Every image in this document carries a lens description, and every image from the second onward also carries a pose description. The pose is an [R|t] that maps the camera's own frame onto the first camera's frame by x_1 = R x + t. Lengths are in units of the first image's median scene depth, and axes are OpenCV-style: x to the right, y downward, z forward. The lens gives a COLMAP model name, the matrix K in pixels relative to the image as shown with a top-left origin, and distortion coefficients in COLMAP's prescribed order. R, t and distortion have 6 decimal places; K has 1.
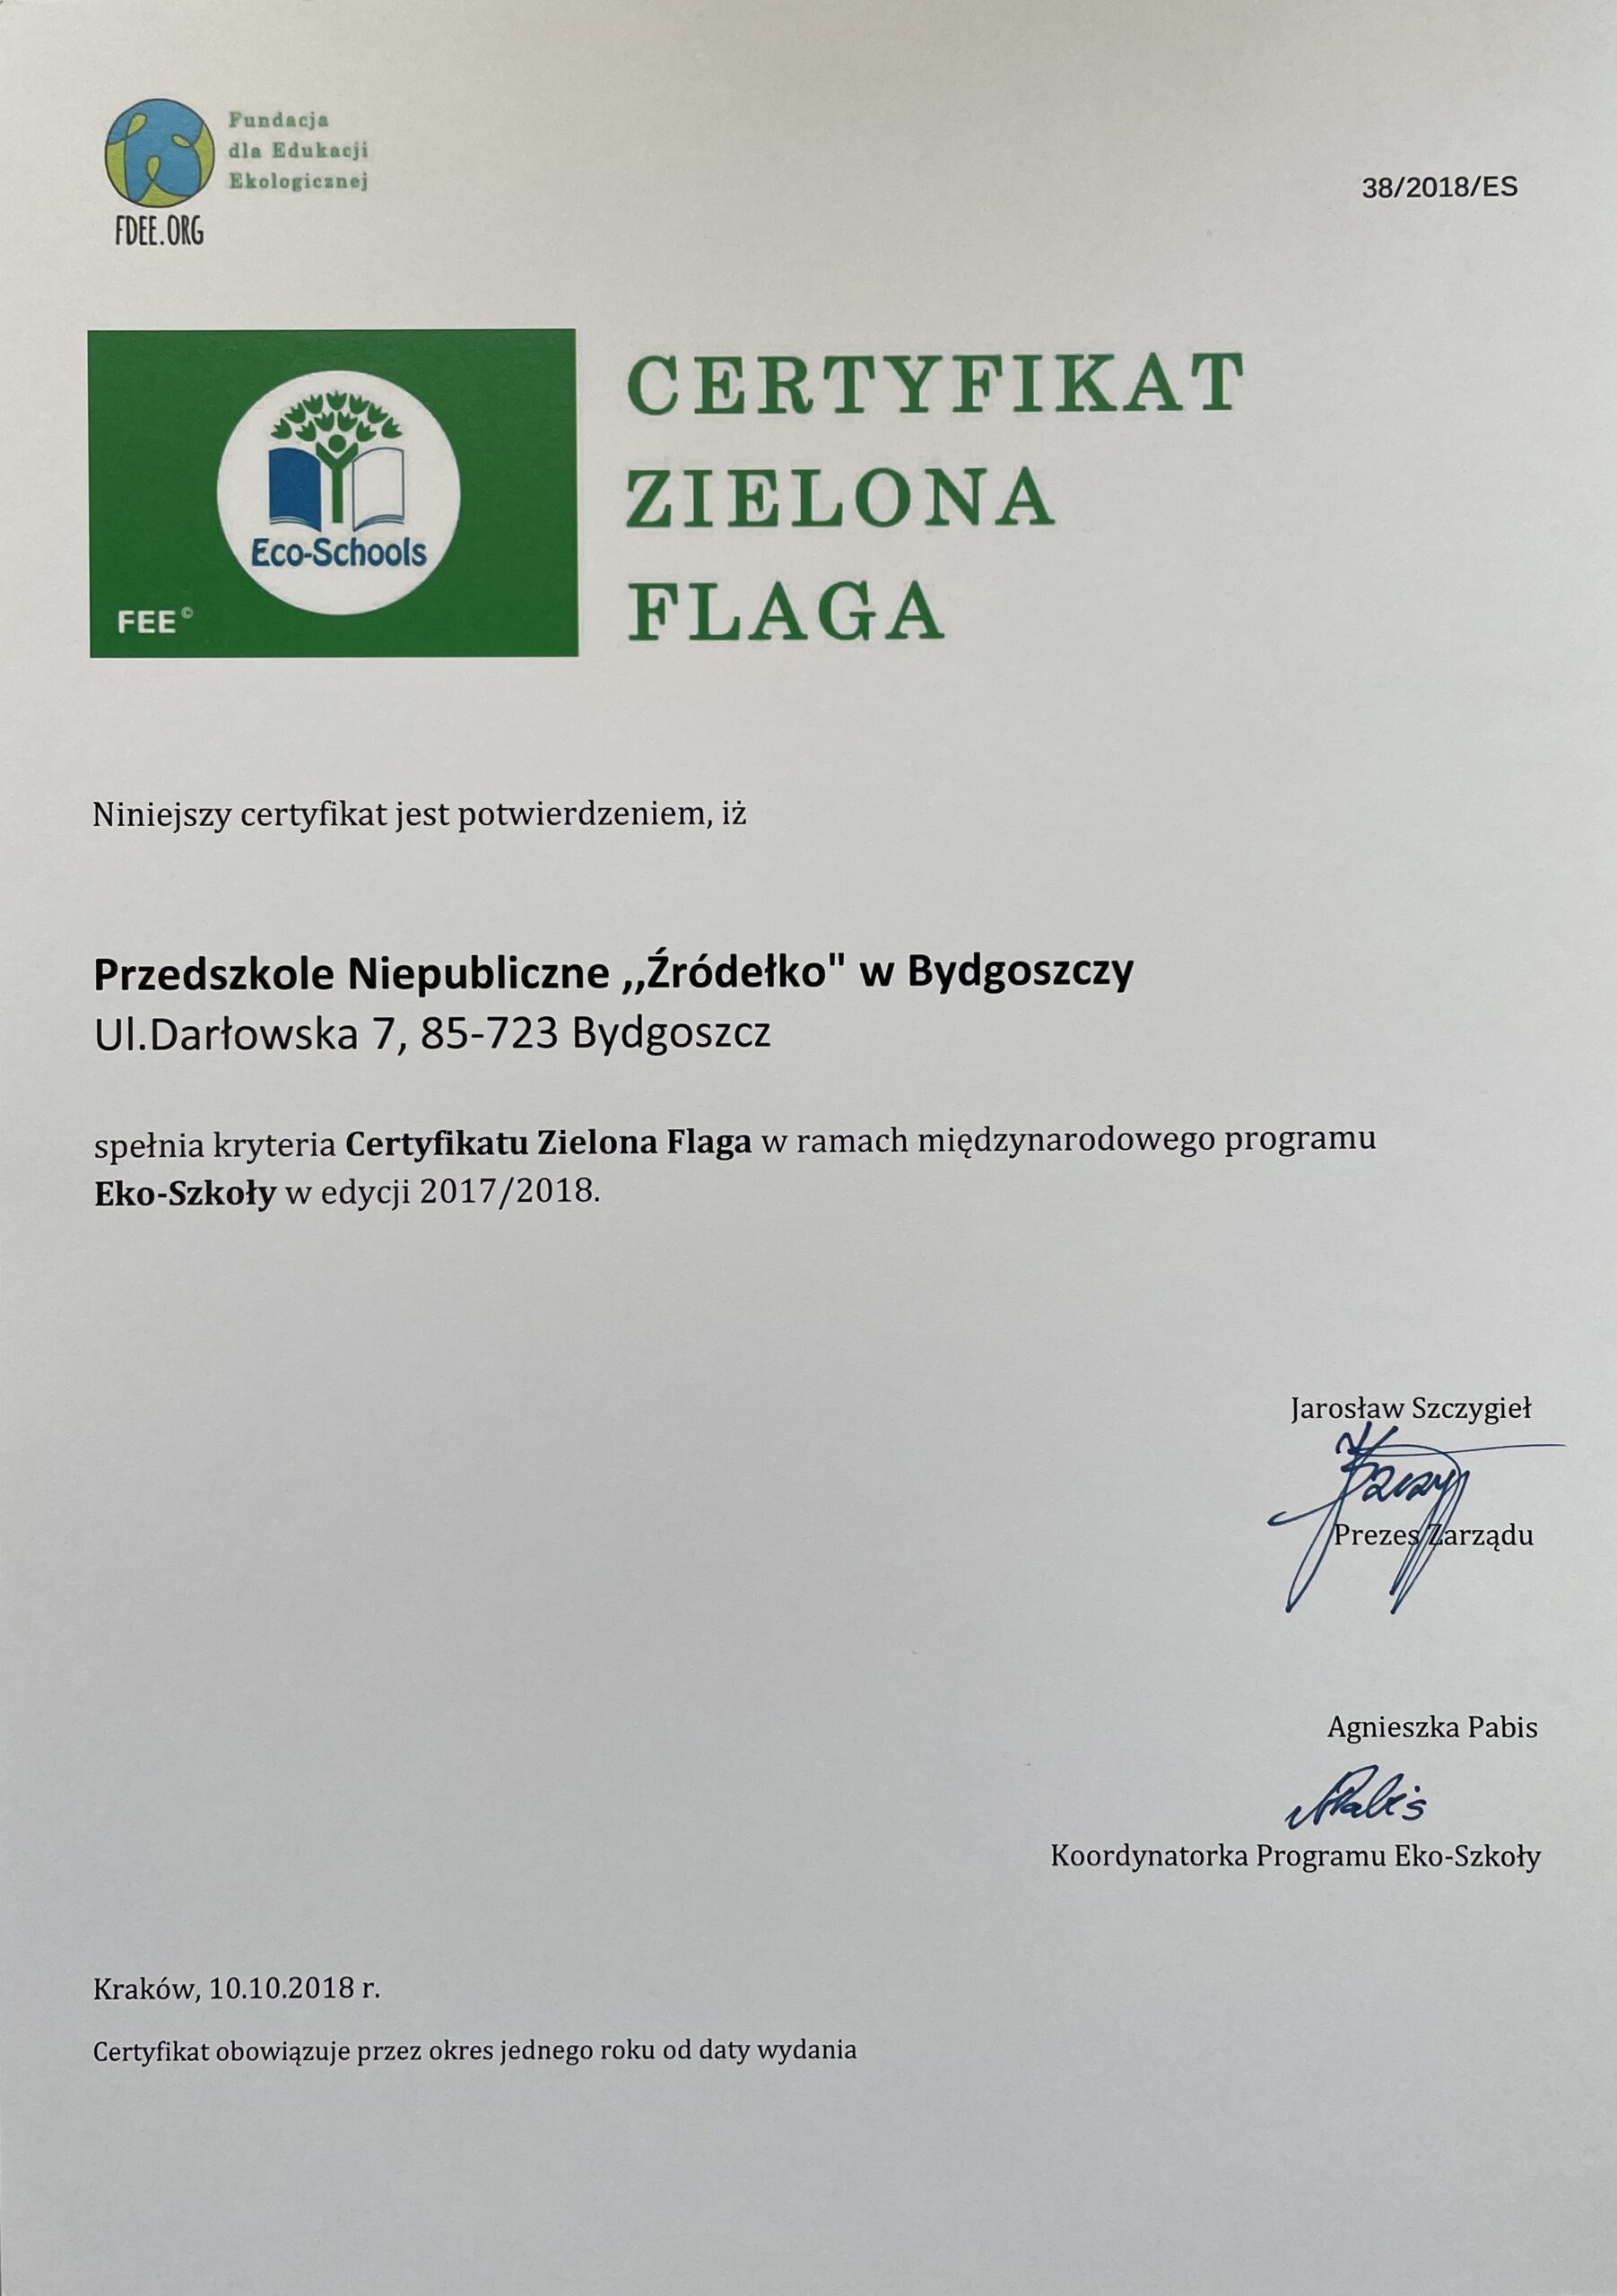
lens RADIAL K [[1780.0, 0, 808.5], [0, 1780.0, 1148.0], [0, 0, 1]] dist [0.084231, -0.186125]
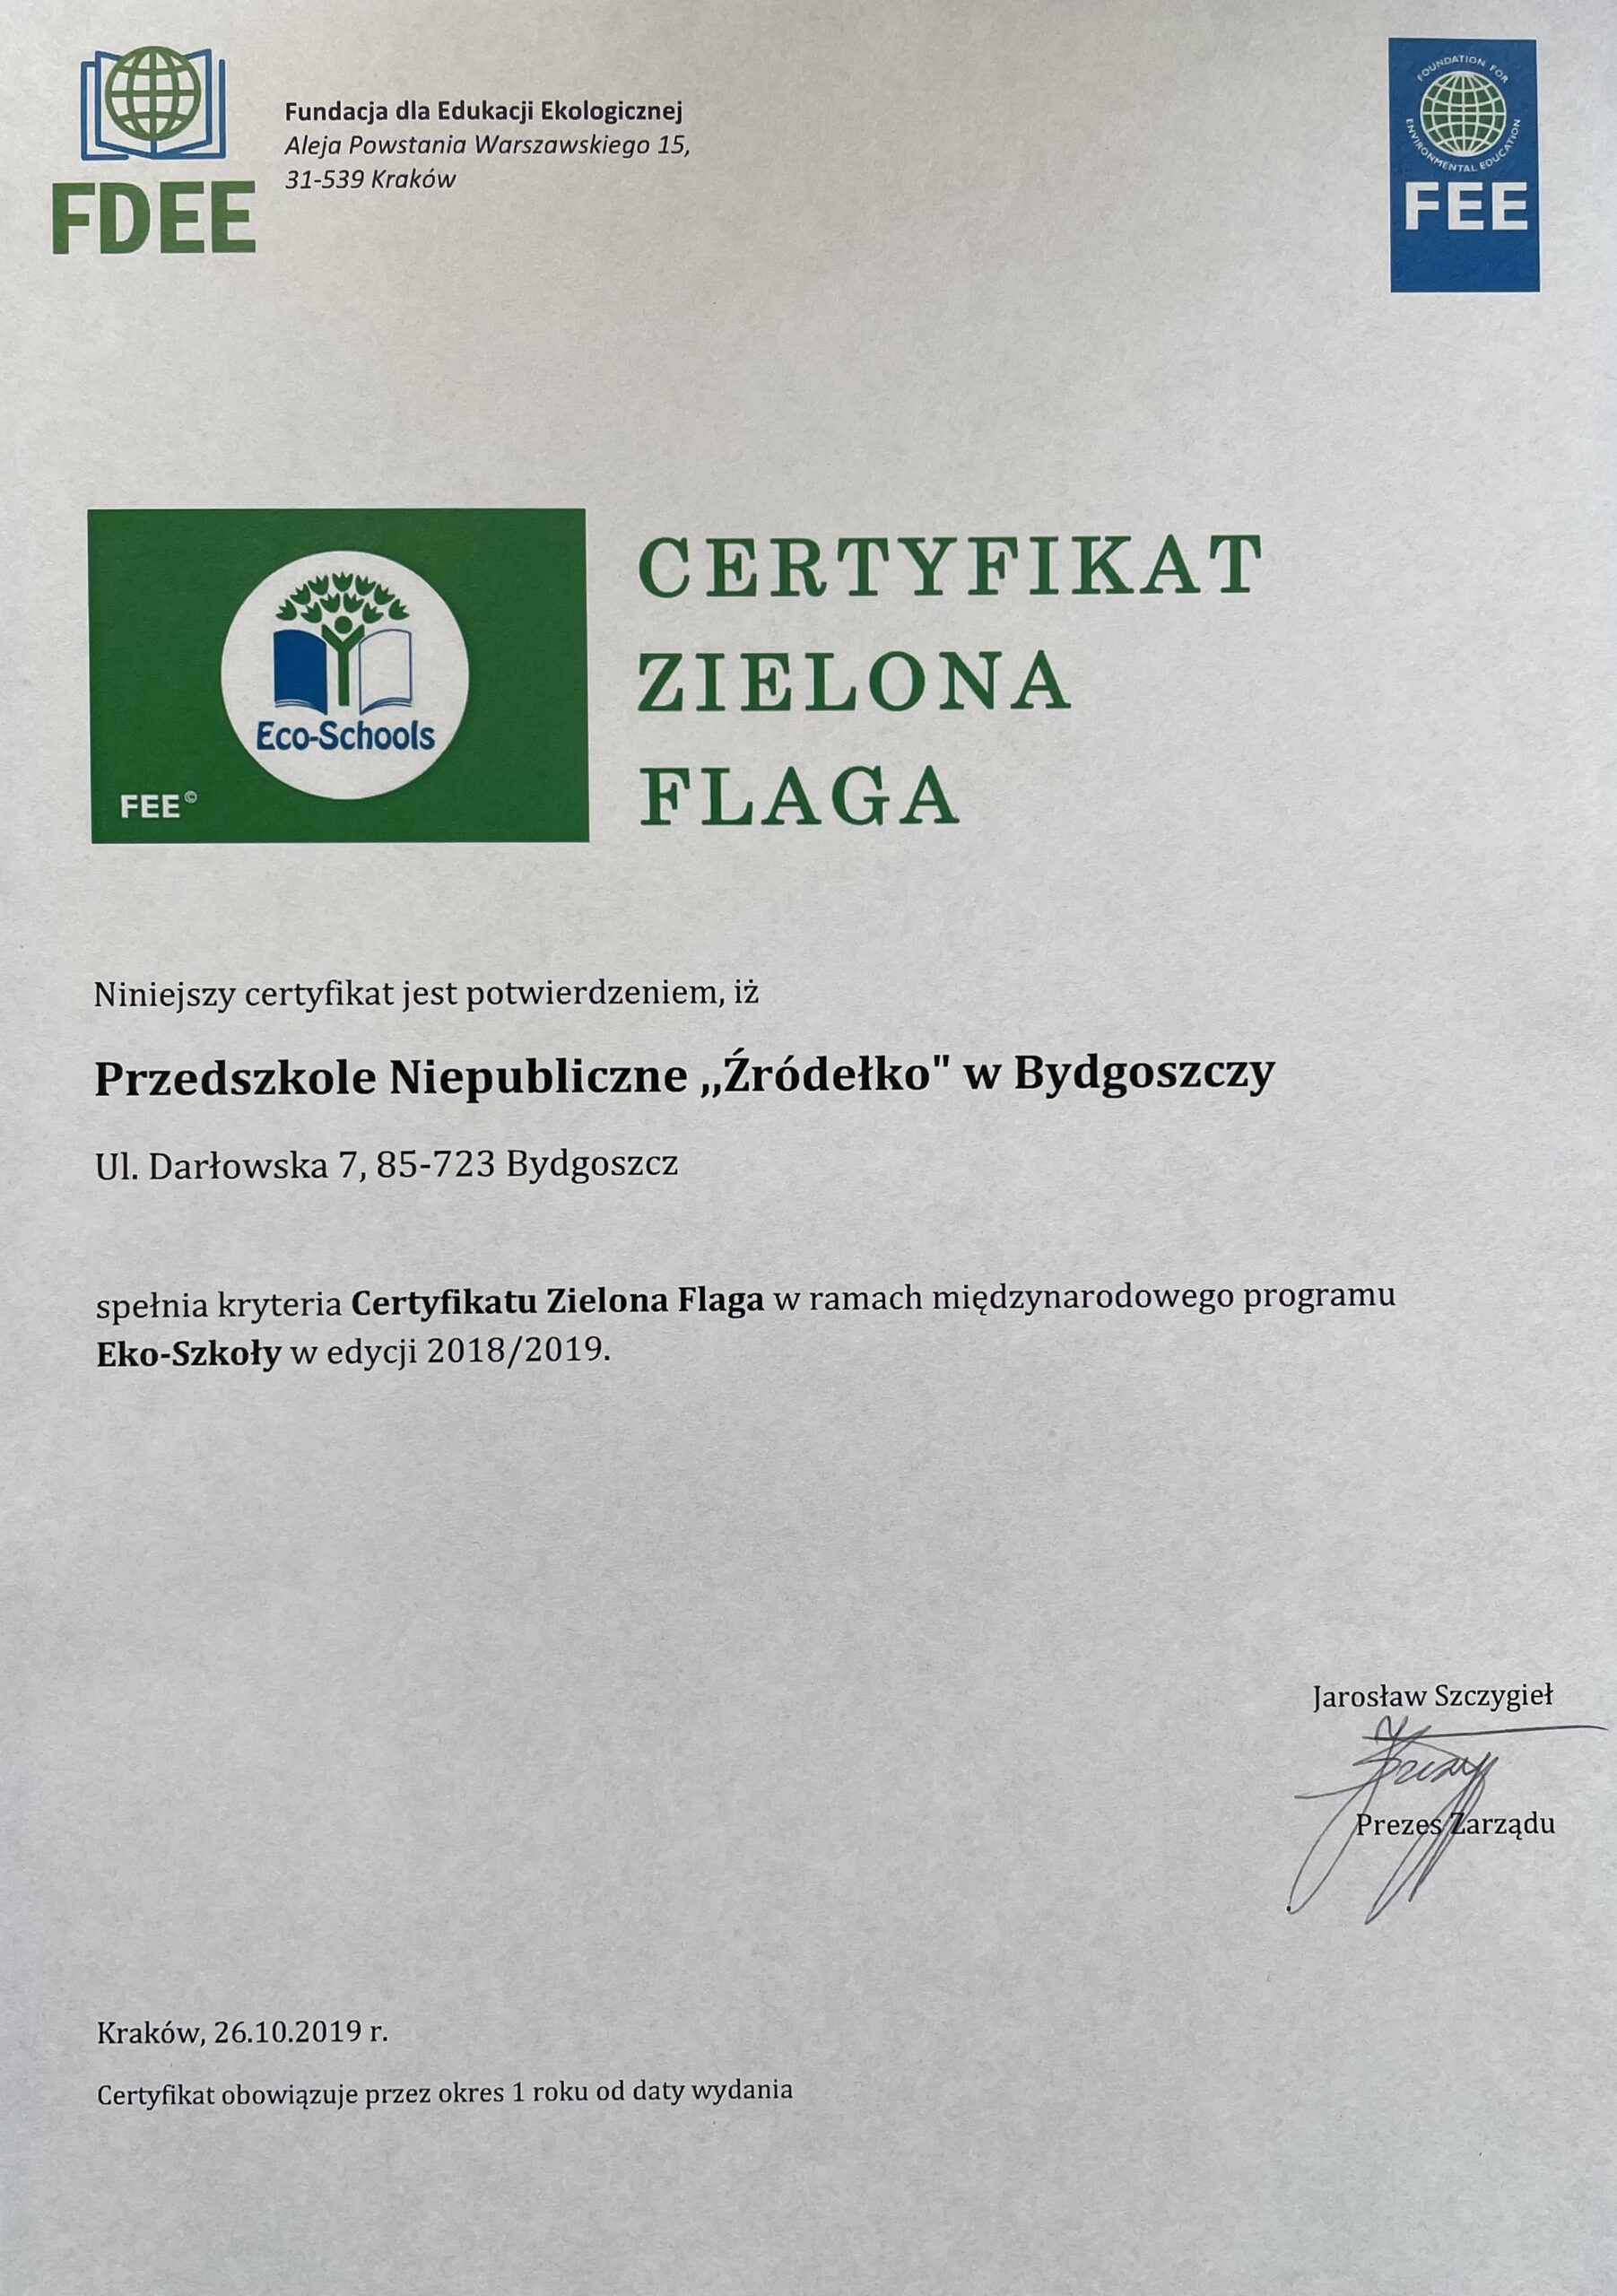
lens RADIAL K [[1803.2, 0, 830.3], [0, 1803.2, 1146.3], [0, 0, 1]] dist [0.059597, -0.133708]
pose [[0.999983, -0.000471, 0.005827, -0.001240], [0.000453, 0.999995, 0.003064, -0.109191], [-0.005828, -0.003061, 0.999978, 0.002854]]
